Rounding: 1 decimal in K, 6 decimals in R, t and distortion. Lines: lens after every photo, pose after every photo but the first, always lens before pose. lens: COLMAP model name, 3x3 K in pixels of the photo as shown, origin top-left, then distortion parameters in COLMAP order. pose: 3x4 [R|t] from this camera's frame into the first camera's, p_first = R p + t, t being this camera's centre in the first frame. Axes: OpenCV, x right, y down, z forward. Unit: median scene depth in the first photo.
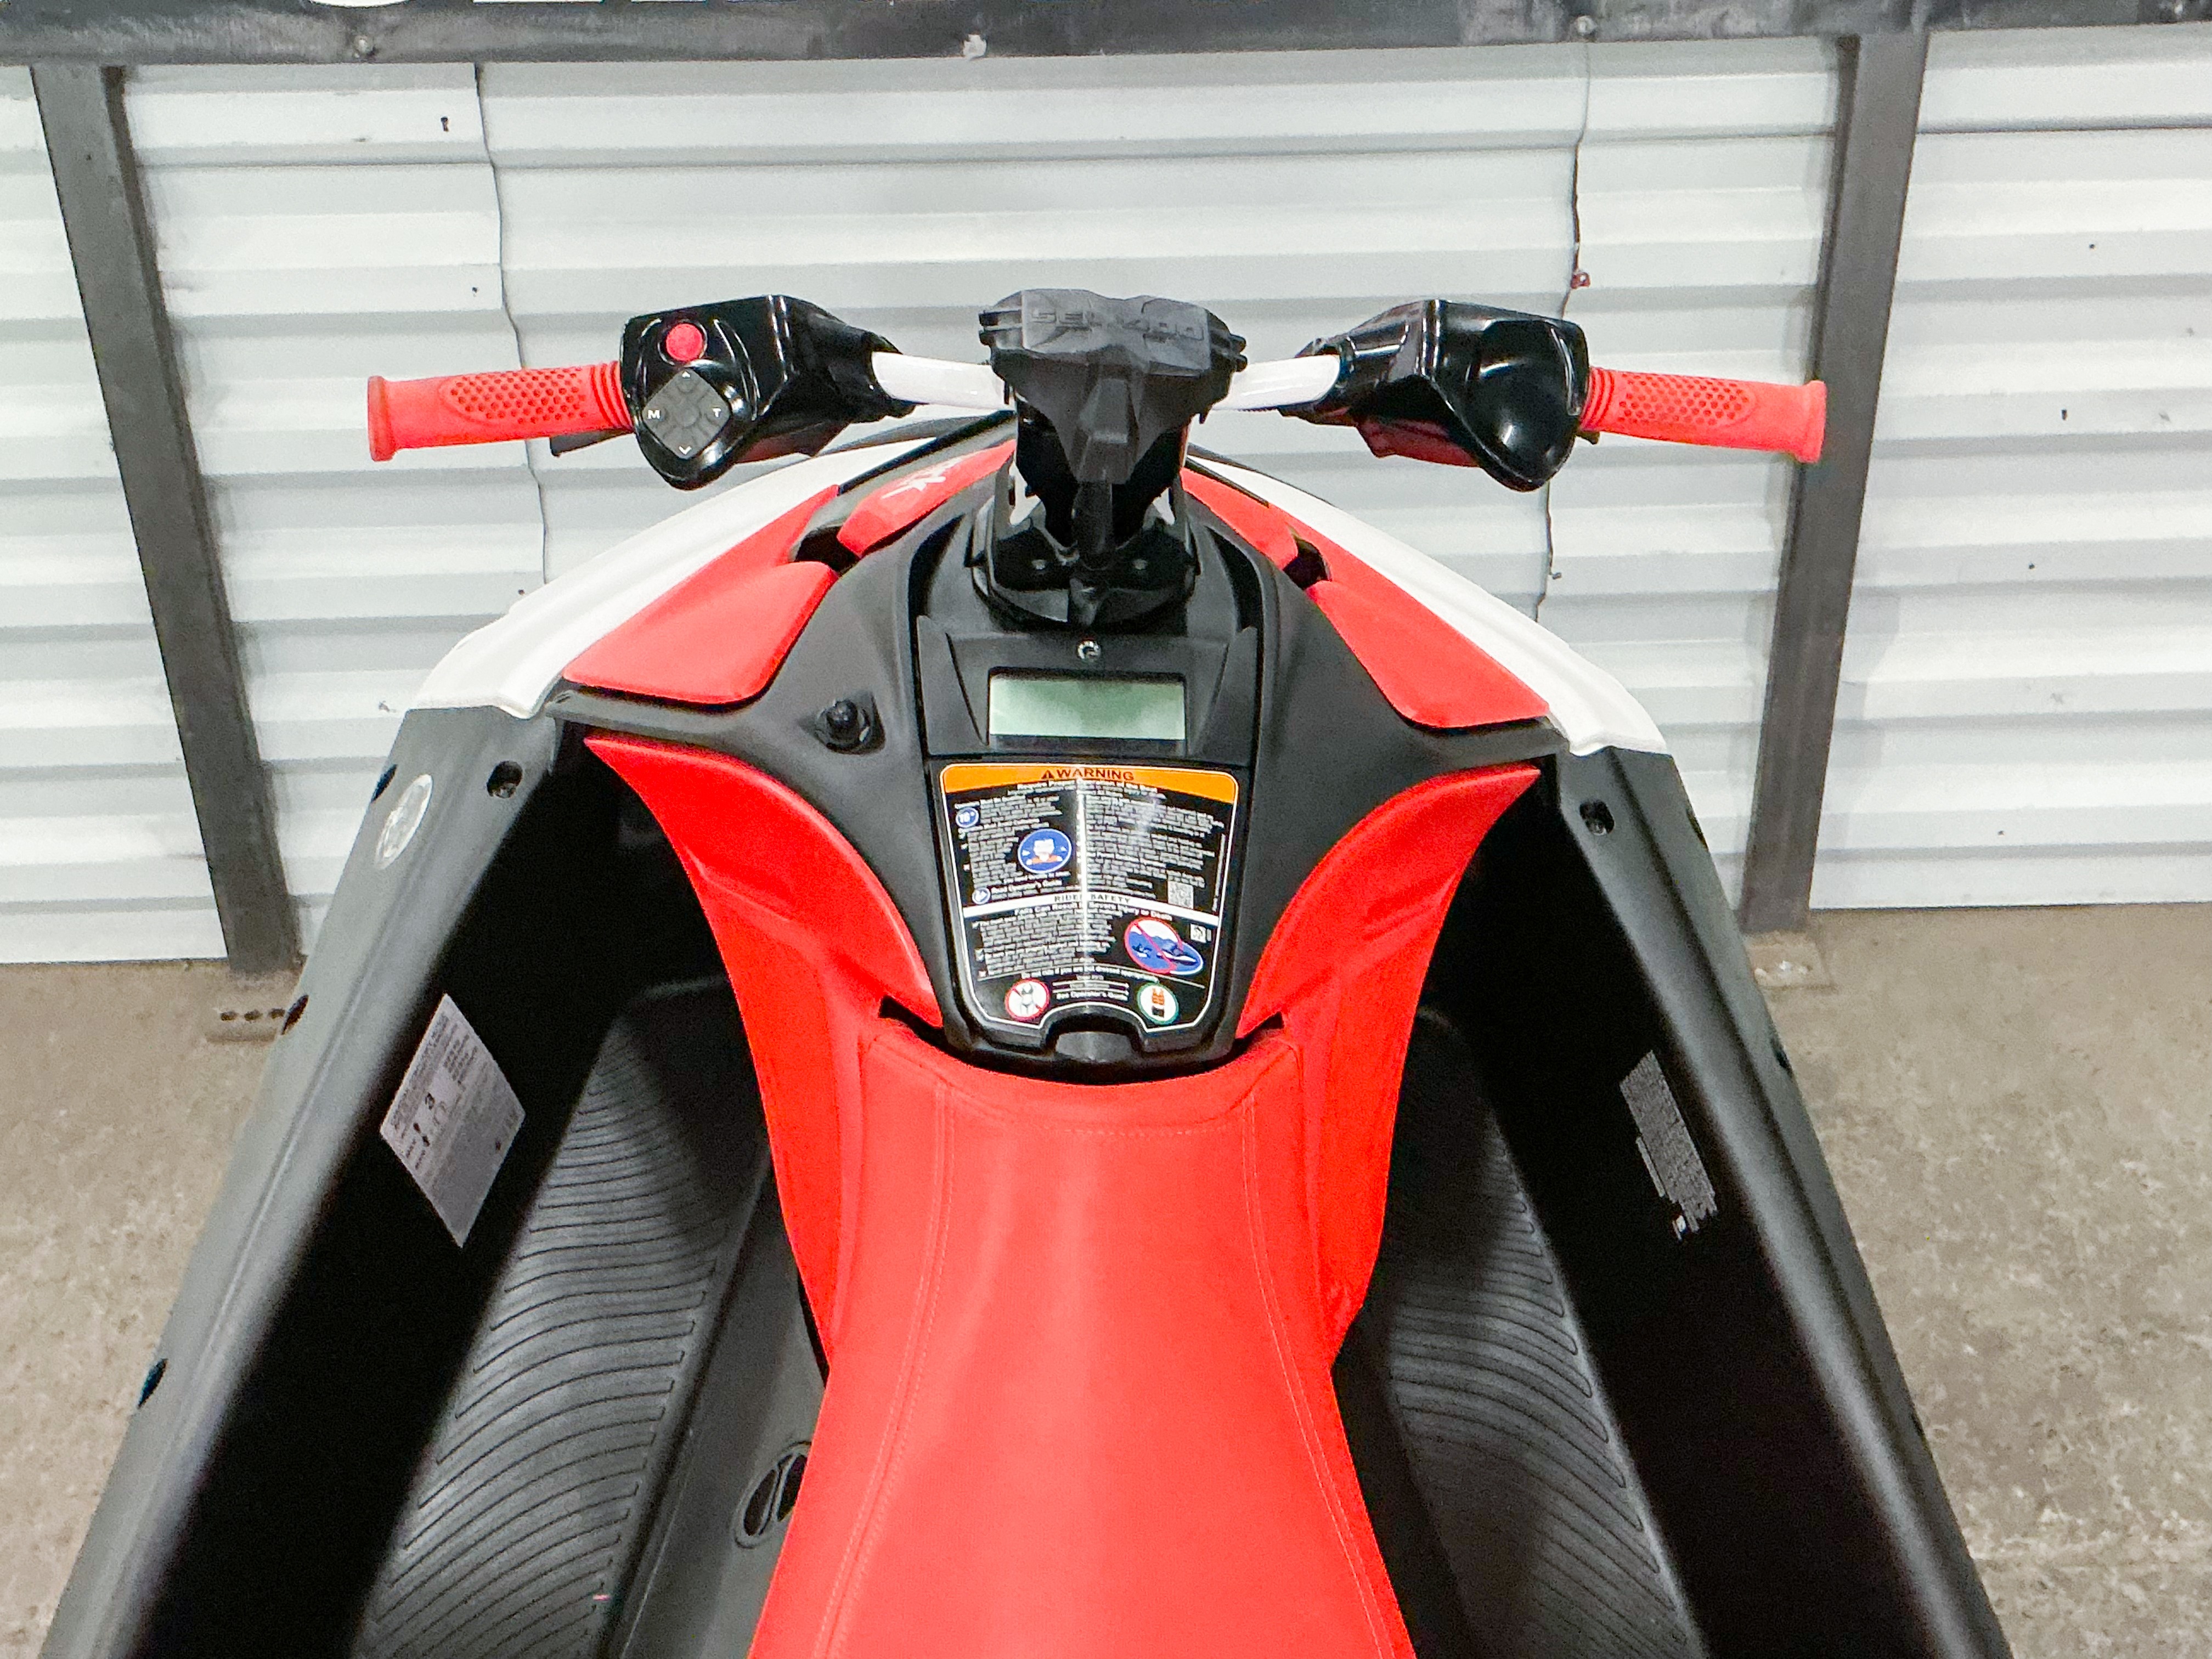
lens RADIAL K [[2862.0, 0, 1108.6], [0, 2862.0, 837.1], [0, 0, 1]] dist [0.113206, -0.040036]
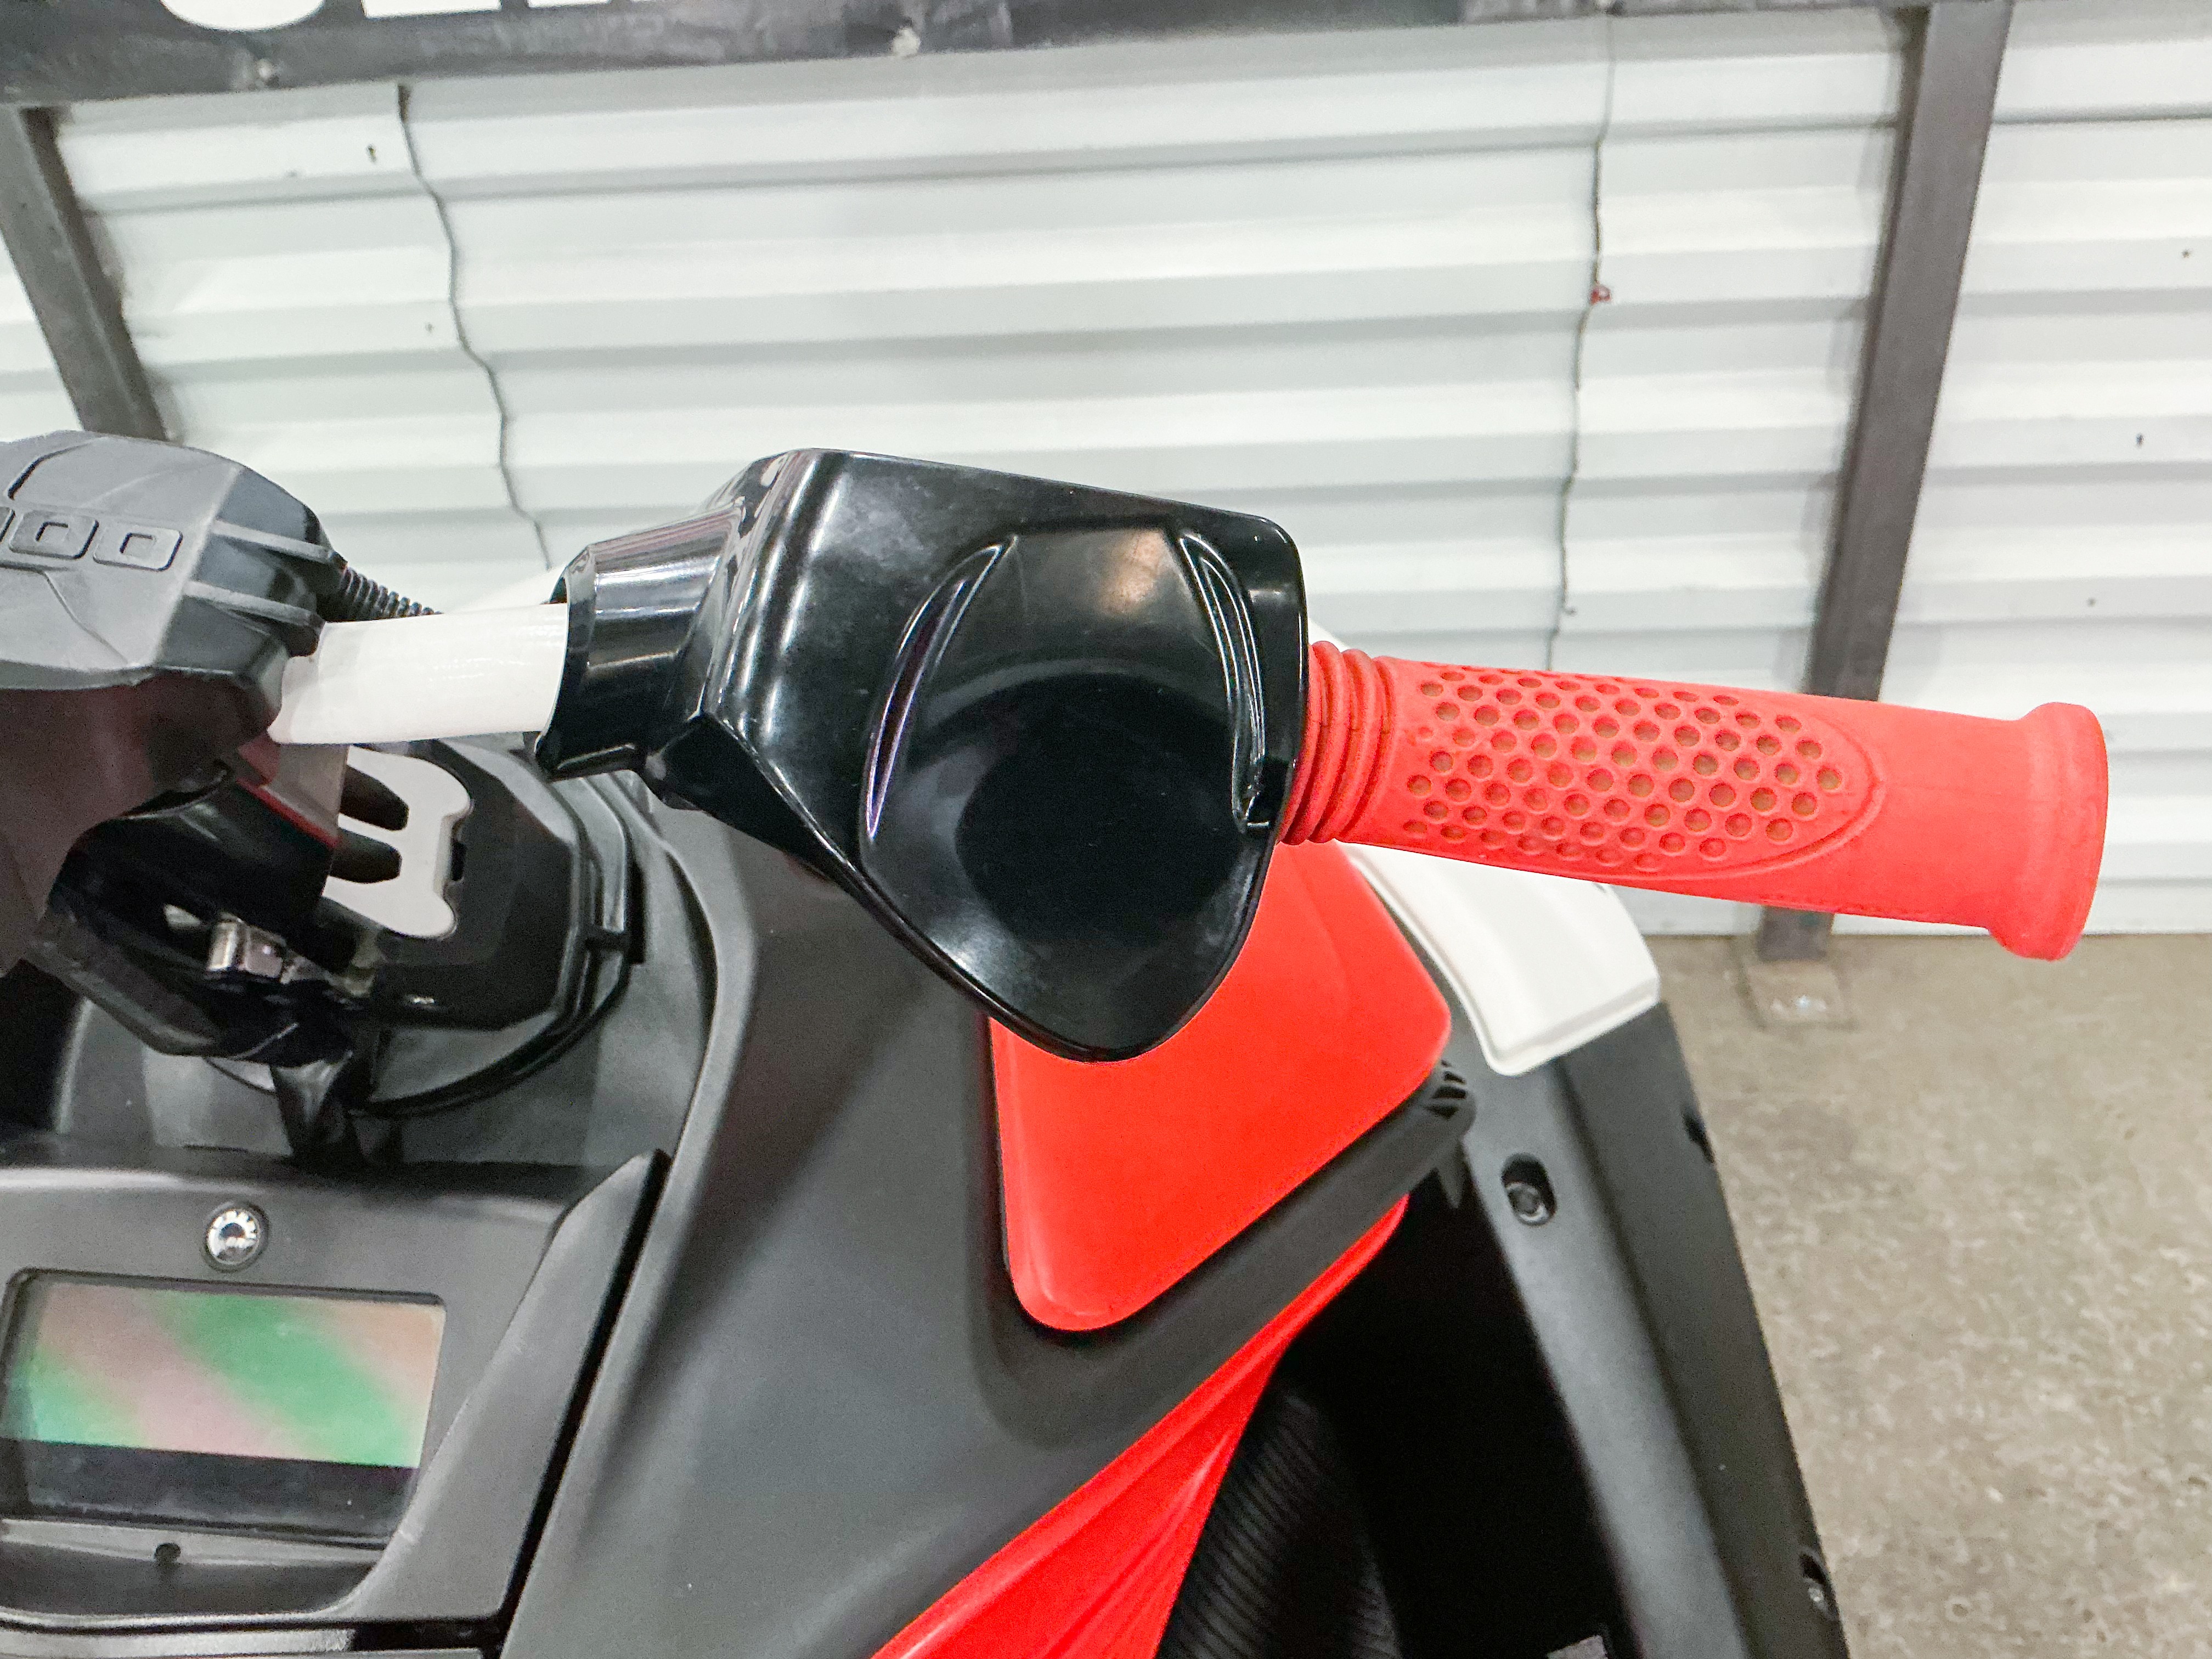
lens RADIAL K [[1864.7, 0, 1106.0], [0, 1864.7, 829.5], [0, 0, 1]] dist [0.020446, -0.065112]
pose [[0.992709, 0.015762, -0.119501, 0.084578], [-0.004772, 0.995775, 0.091707, -0.081444], [0.120442, -0.090468, 0.988590, 0.398158]]
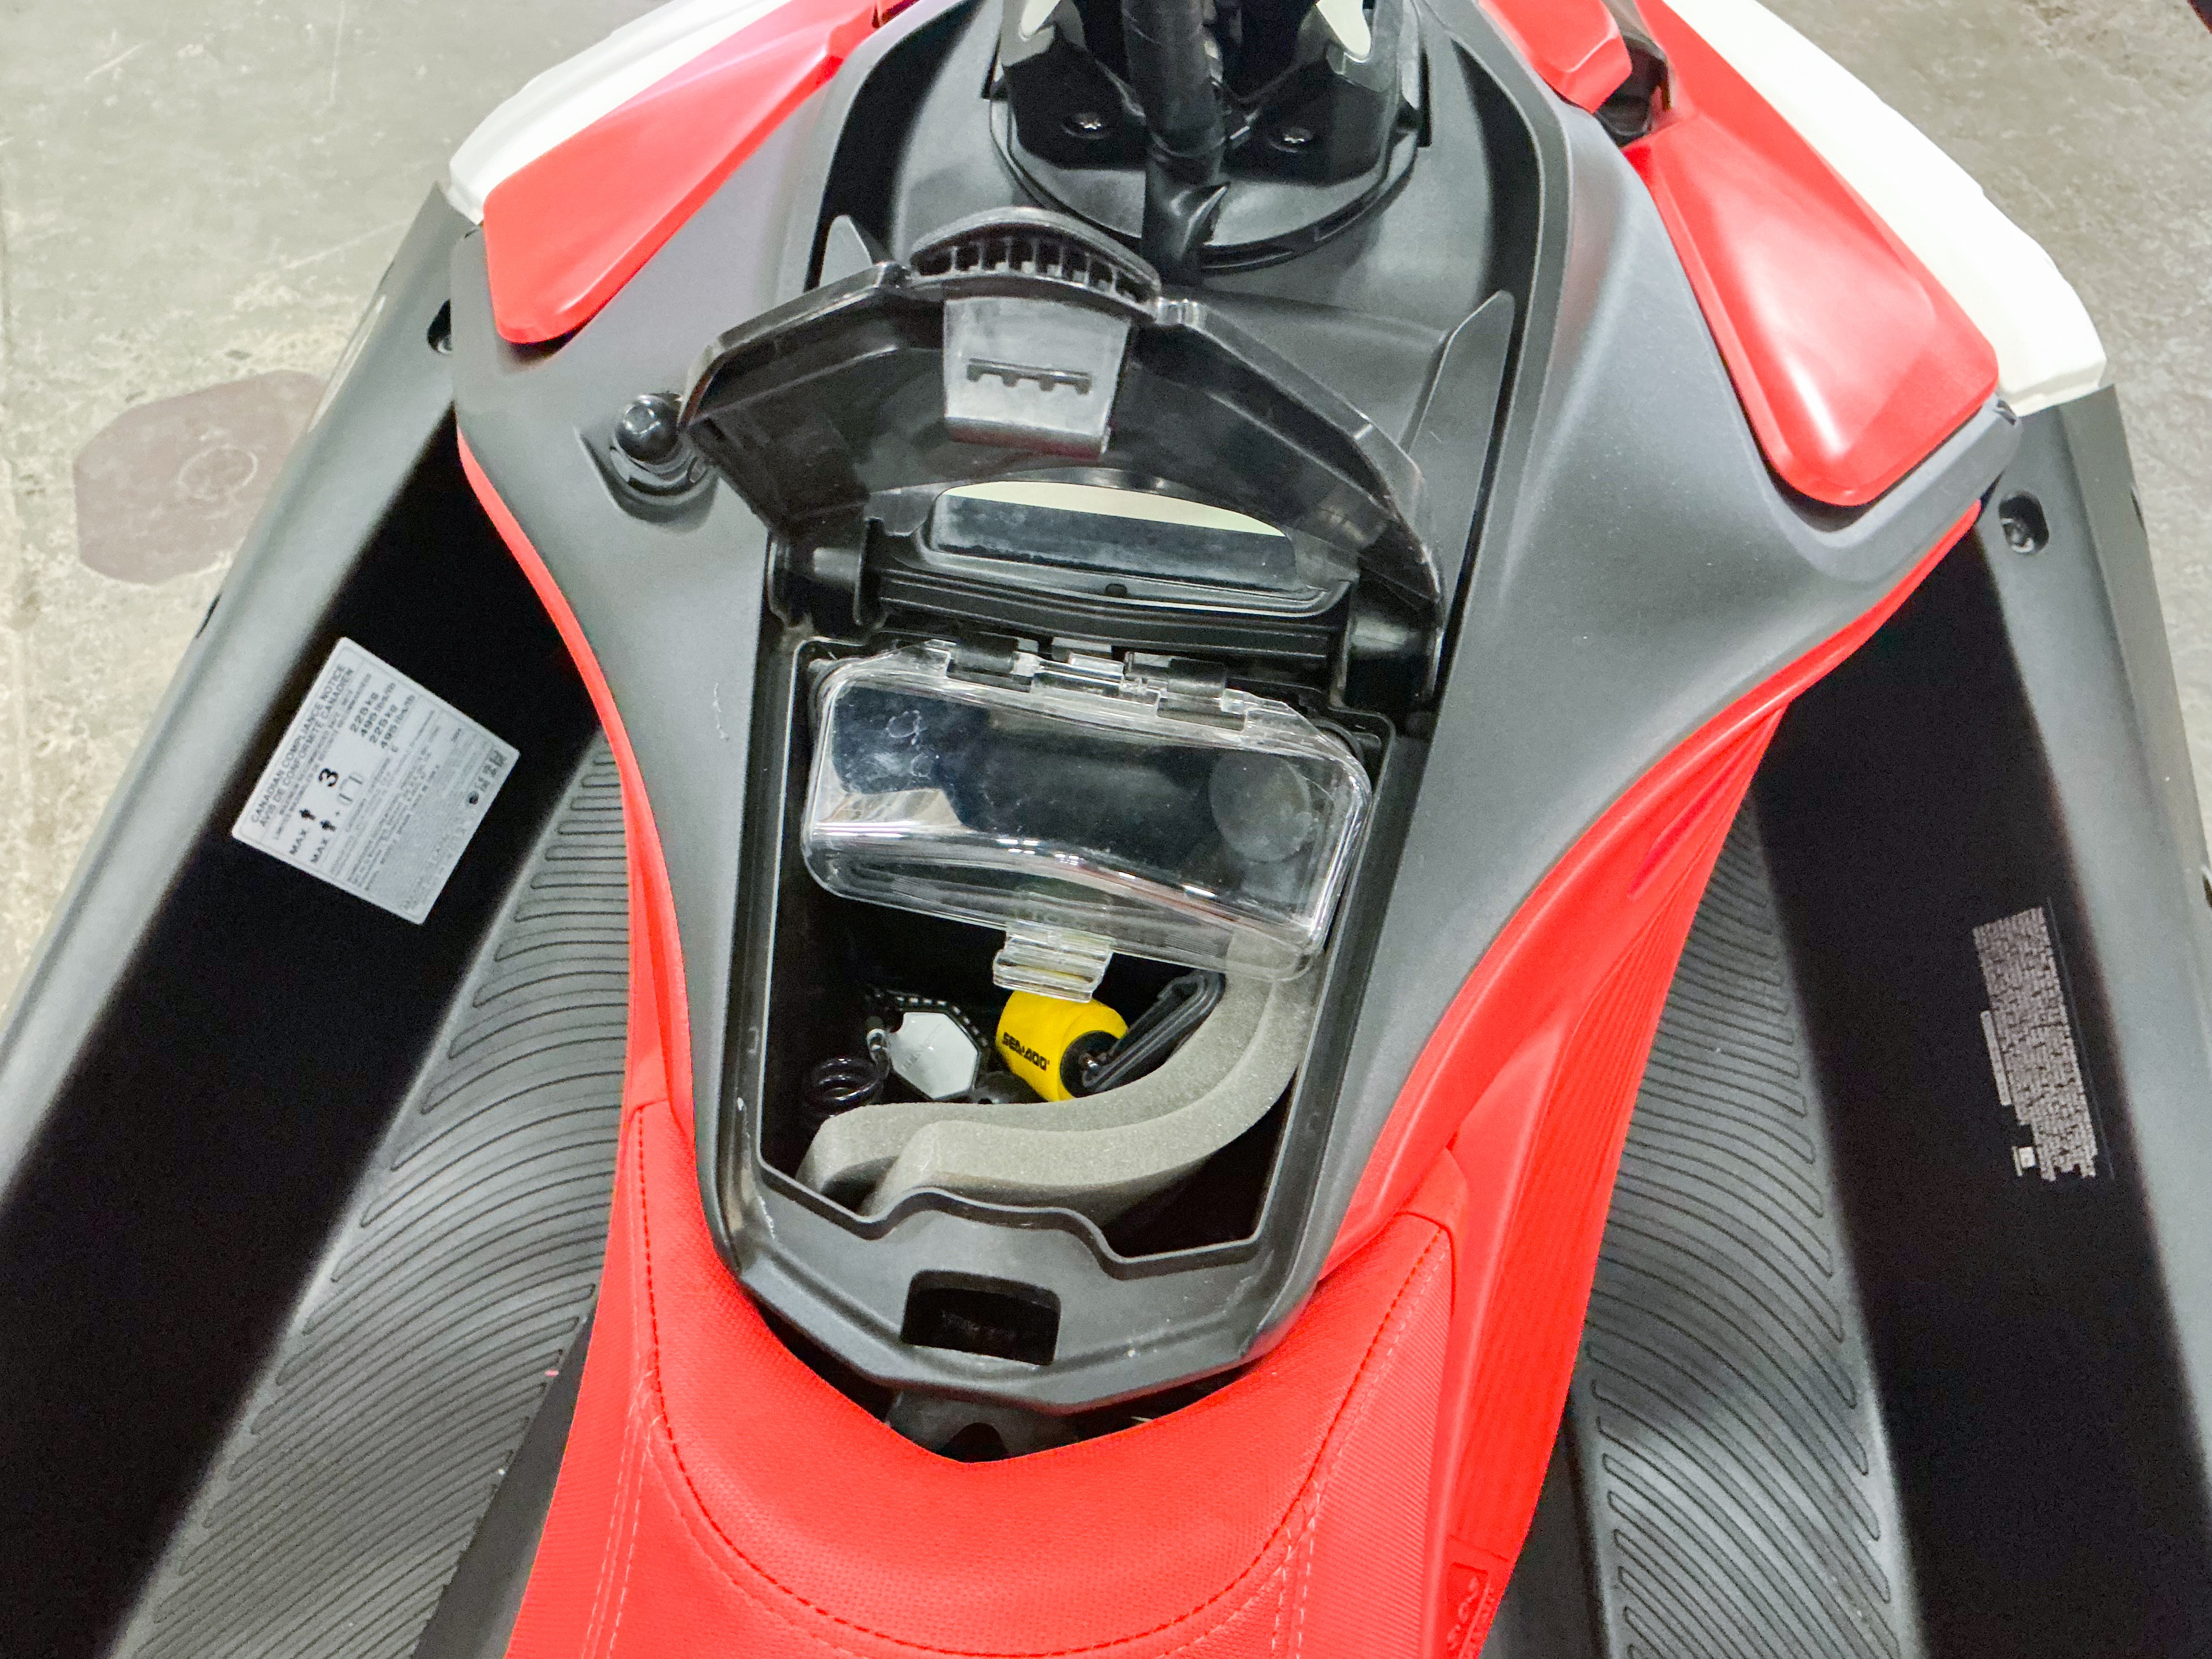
lens RADIAL K [[1864.7, 0, 1106.0], [0, 1864.7, 829.5], [0, 0, 1]] dist [0.020446, -0.065112]
pose [[0.979931, 0.135520, -0.146184, 0.022915], [-0.077288, 0.934288, 0.348040, -0.050803], [0.183745, -0.329757, 0.926012, 0.362953]]
